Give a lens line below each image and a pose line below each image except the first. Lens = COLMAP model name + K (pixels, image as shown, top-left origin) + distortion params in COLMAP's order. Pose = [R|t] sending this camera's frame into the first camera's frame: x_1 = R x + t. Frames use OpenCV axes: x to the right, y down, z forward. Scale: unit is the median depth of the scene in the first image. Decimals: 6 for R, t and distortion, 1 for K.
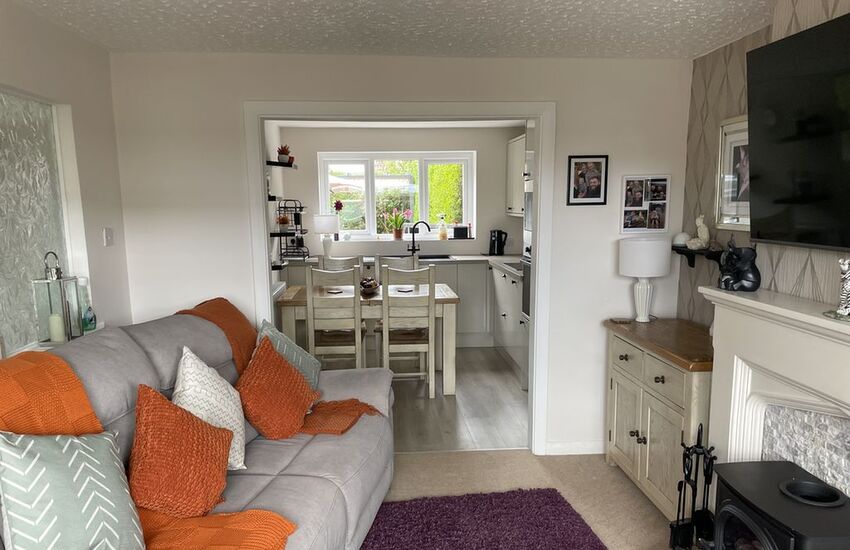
lens RADIAL K [[514.3, 0, 425.0], [0, 514.3, 275.0], [0, 0, 1]] dist [0.003182, 0.000139]
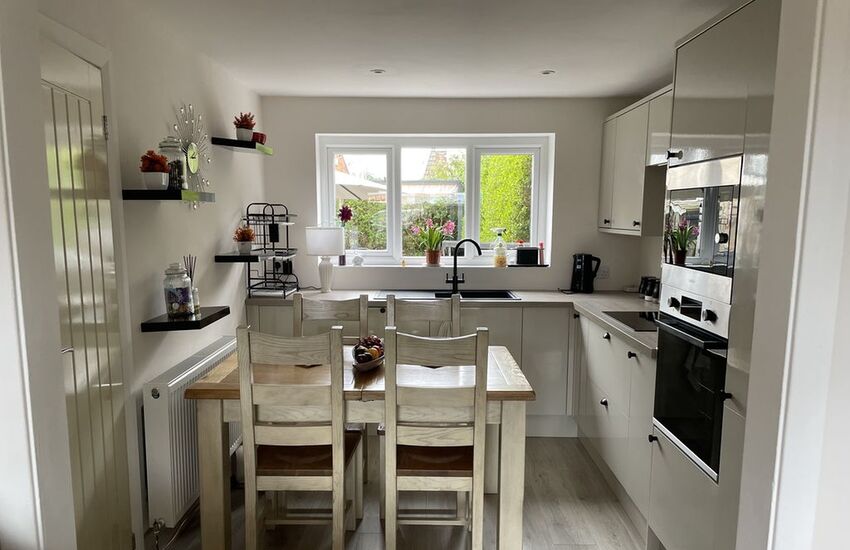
lens RADIAL K [[514.3, 0, 425.0], [0, 514.3, 275.0], [0, 0, 1]] dist [0.003182, 0.000139]
pose [[0.994880, 0.023515, -0.098294, 0.004089], [-0.025891, 0.999401, -0.022973, -0.042501], [0.097695, 0.025400, 0.994892, 0.346436]]
